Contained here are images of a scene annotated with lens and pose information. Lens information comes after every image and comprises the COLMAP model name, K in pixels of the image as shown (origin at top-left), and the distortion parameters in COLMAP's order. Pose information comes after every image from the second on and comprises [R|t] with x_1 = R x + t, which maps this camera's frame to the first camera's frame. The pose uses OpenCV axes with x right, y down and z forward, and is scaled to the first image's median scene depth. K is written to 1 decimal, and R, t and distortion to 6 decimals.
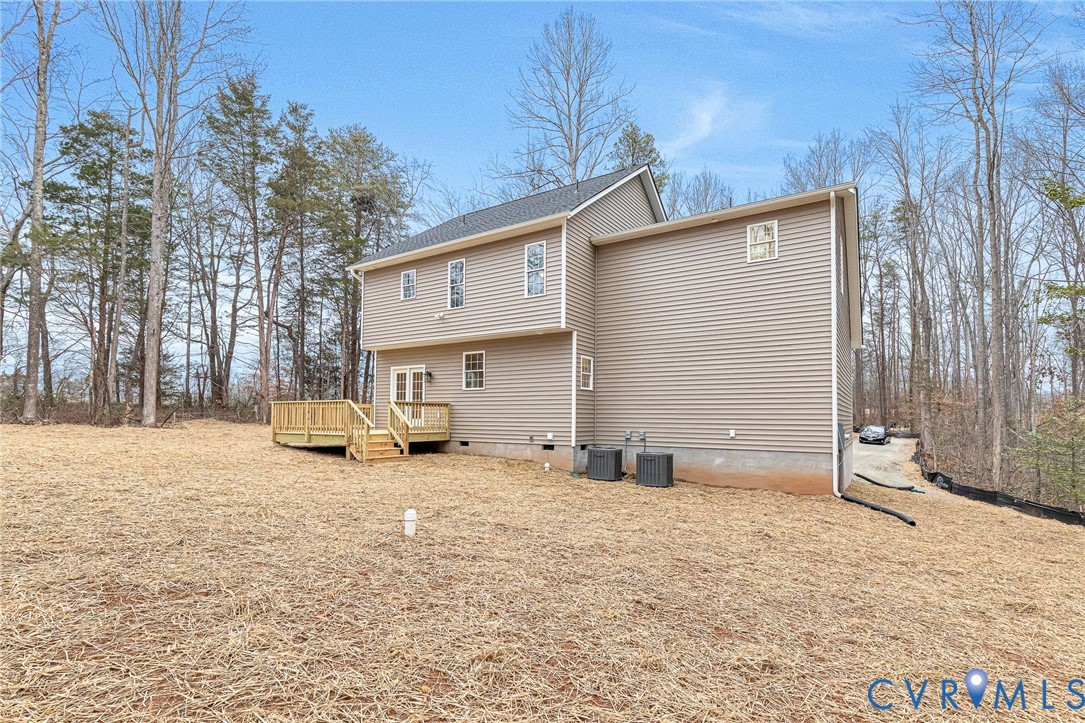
lens RADIAL K [[514.3, 0, 549.9], [0, 514.3, 392.8], [0, 0, 1]] dist [0.006322, -0.004608]
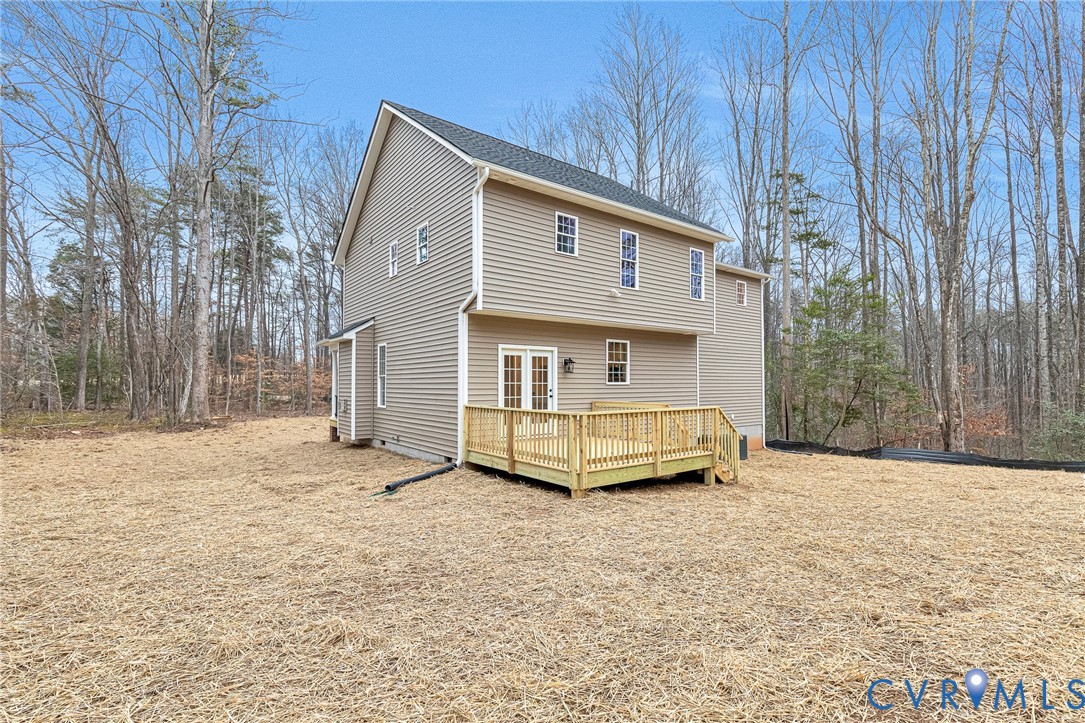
lens RADIAL K [[514.3, 0, 546.6], [0, 514.3, 360.0], [0, 0, 1]] dist [0.006322, -0.004608]
pose [[0.326743, 0.042011, 0.944179, -1.041953], [-0.040147, 0.998727, -0.030545, -0.016719], [-0.944260, -0.027925, 0.328014, 0.871926]]
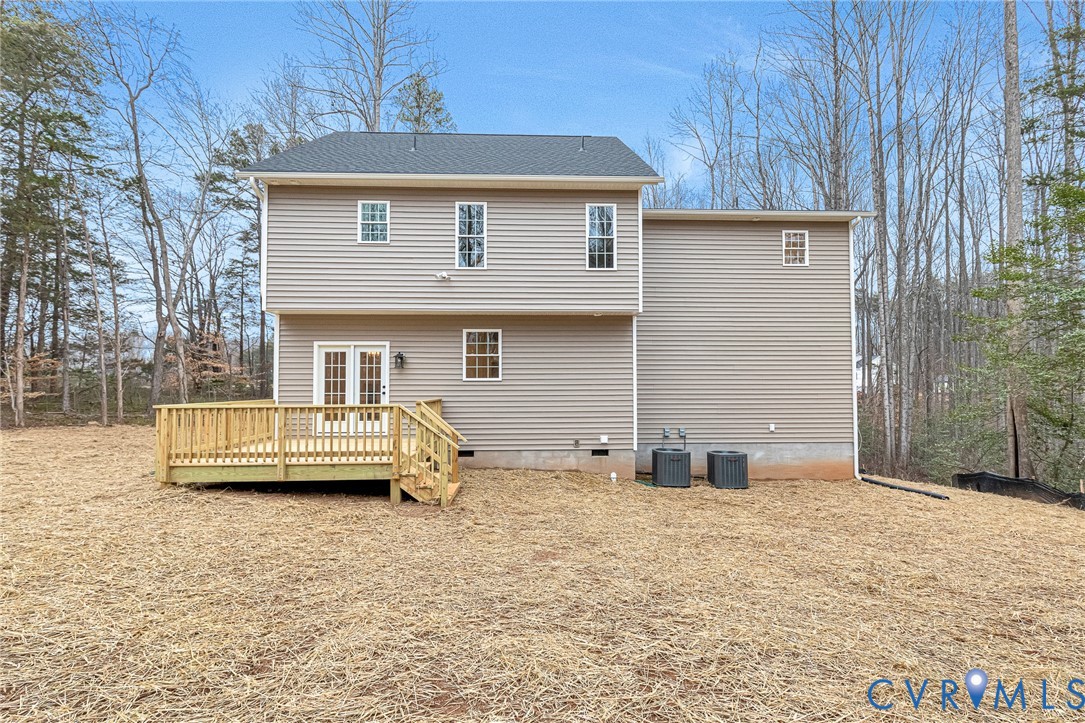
lens RADIAL K [[514.3, 0, 542.4], [0, 514.3, 370.2], [0, 0, 1]] dist [0.006322, -0.004608]
pose [[0.812619, 0.011719, 0.582678, -0.535134], [-0.020694, 0.999748, 0.008753, -0.030719], [-0.582428, -0.019171, 0.812656, 0.360981]]
